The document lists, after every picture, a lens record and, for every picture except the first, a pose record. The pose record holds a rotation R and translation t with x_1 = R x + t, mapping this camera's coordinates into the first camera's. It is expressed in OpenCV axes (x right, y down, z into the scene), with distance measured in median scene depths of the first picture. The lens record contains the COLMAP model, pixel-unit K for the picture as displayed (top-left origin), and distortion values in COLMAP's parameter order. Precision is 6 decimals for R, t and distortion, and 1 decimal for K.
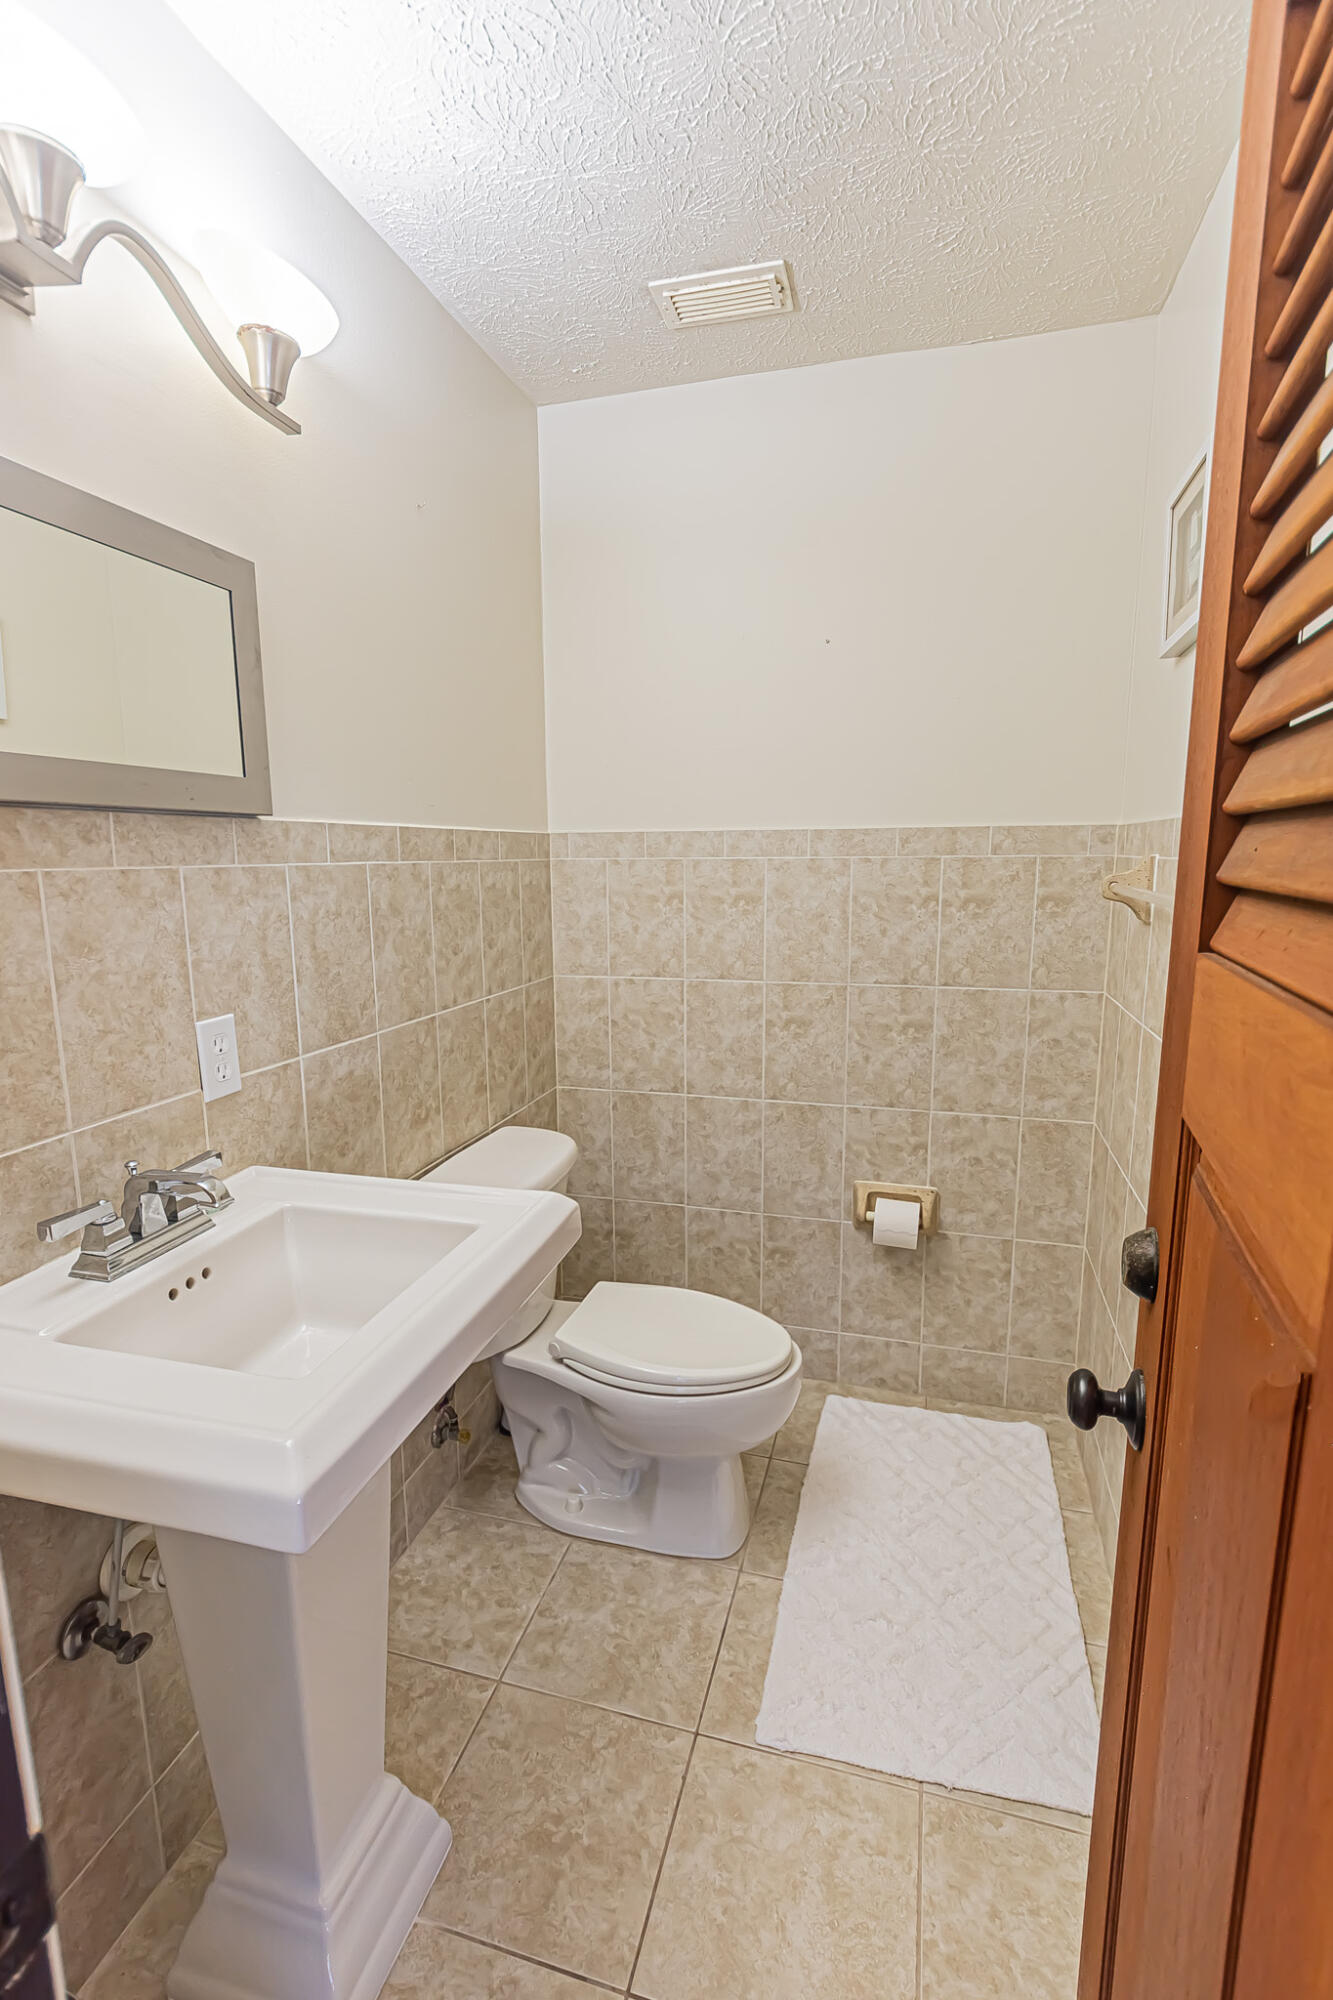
lens RADIAL K [[881.1, 0, 667.2], [0, 881.1, 997.5], [0, 0, 1]] dist [-0.002605, 0.000286]
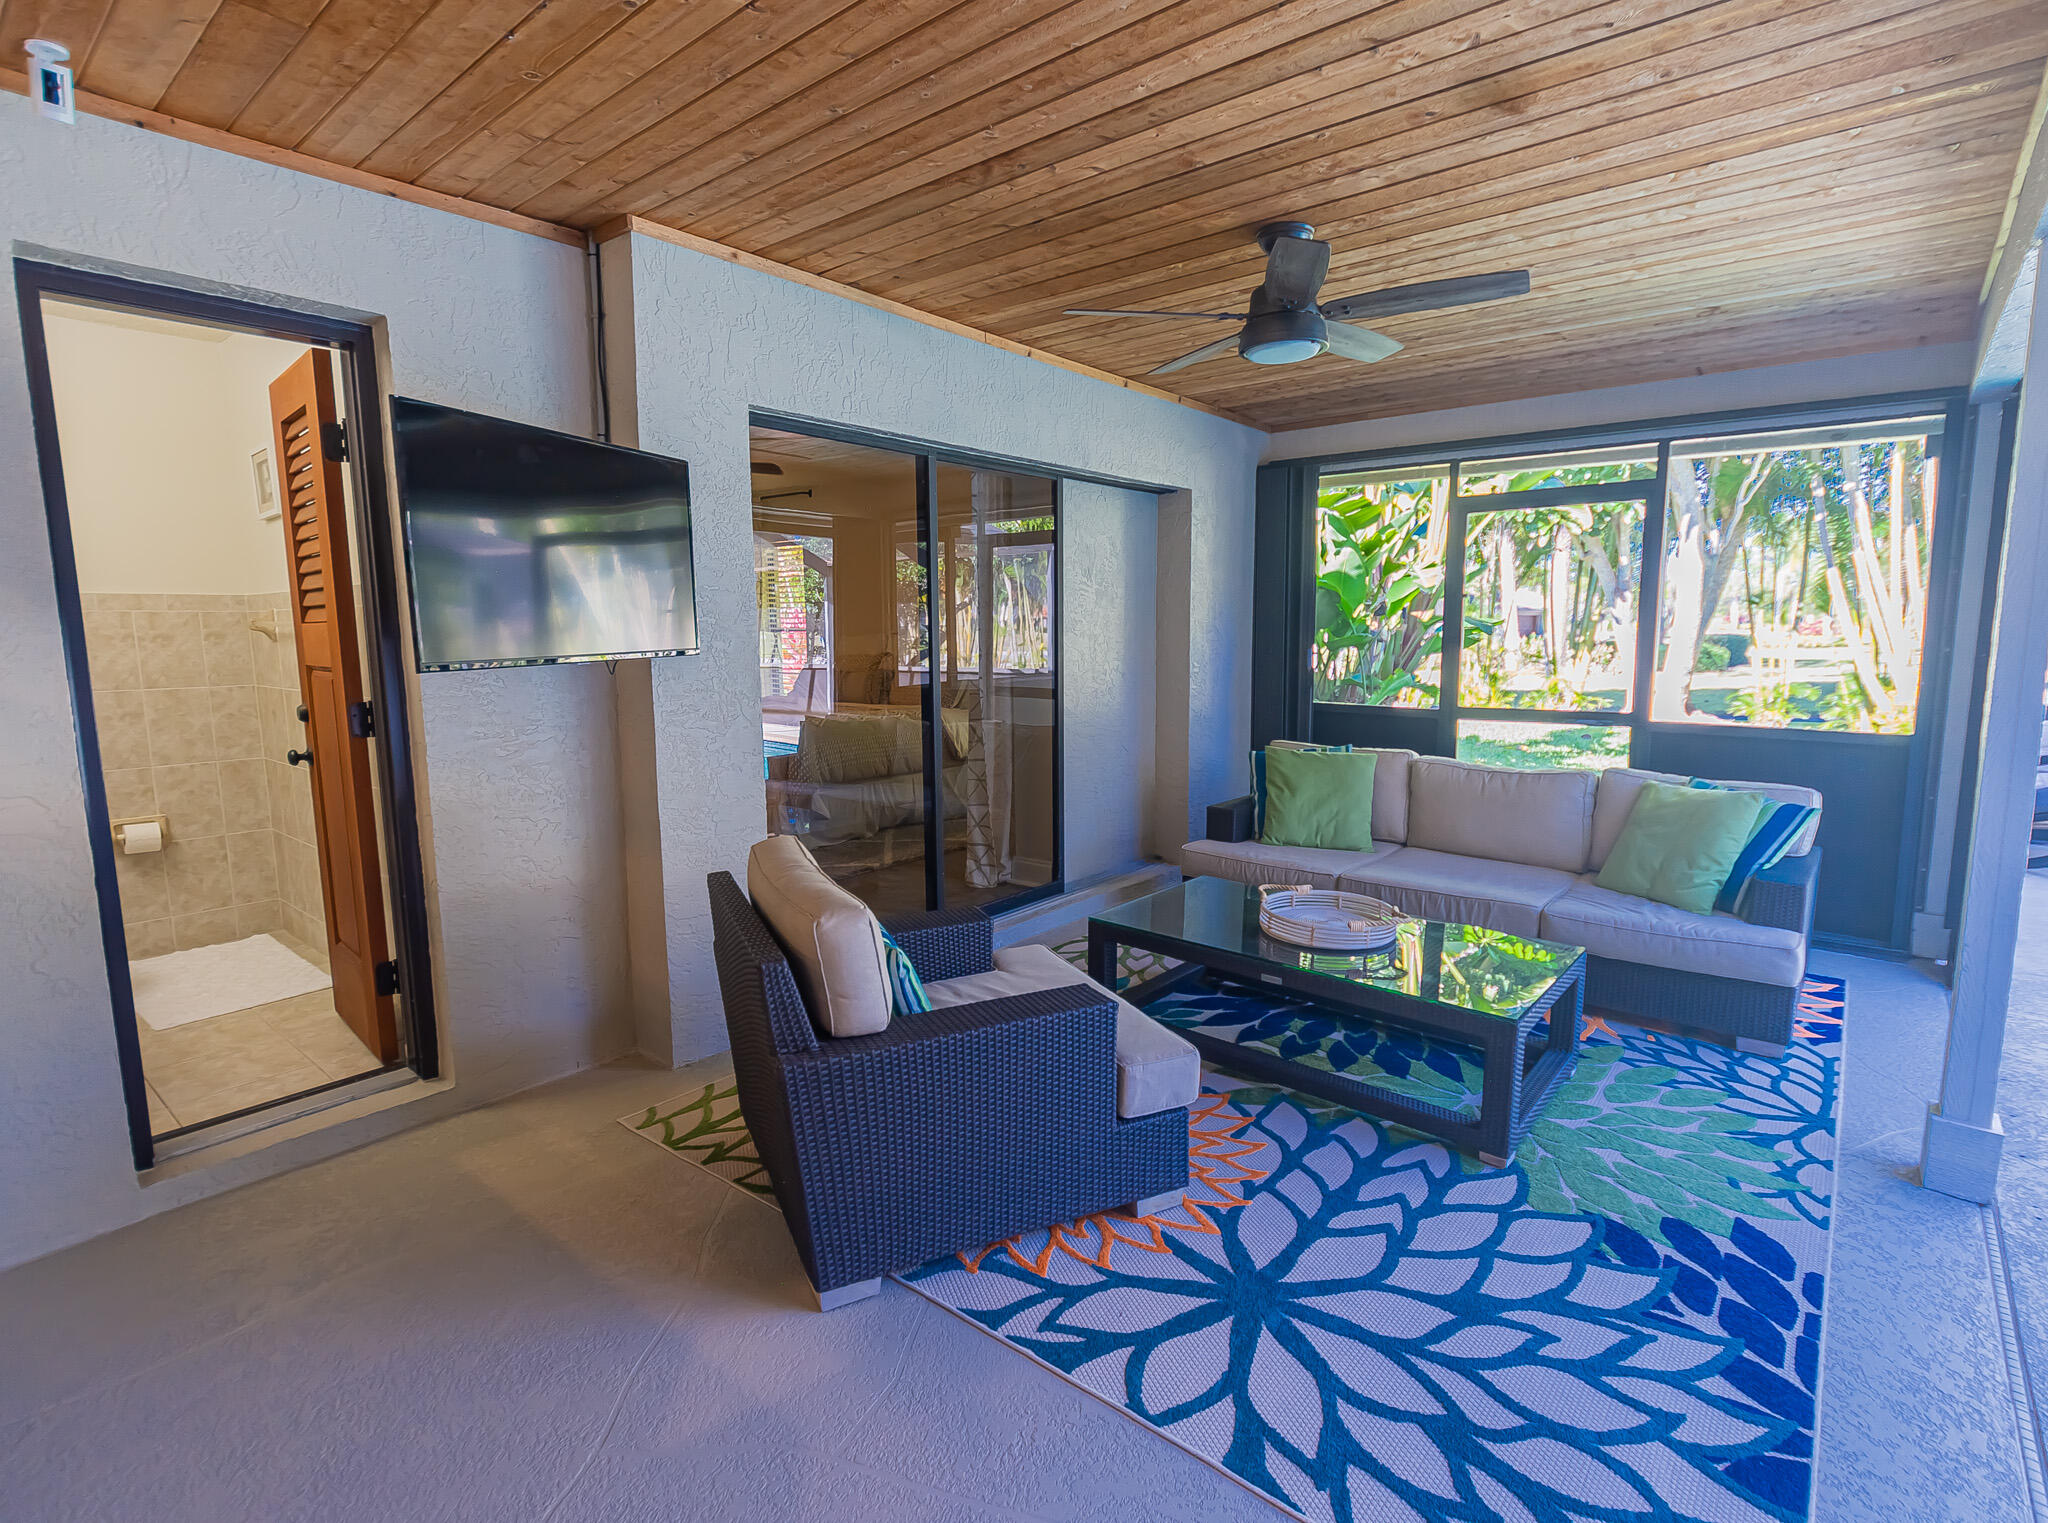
lens RADIAL K [[982.5, 0, 1023.5], [0, 982.5, 757.4], [0, 0, 1]] dist [-0.002622, -0.000354]
pose [[0.382636, -0.120302, 0.916033, -0.762844], [0.159318, 0.985225, 0.062840, 0.261068], [-0.910059, 0.121895, 0.396149, -1.221074]]
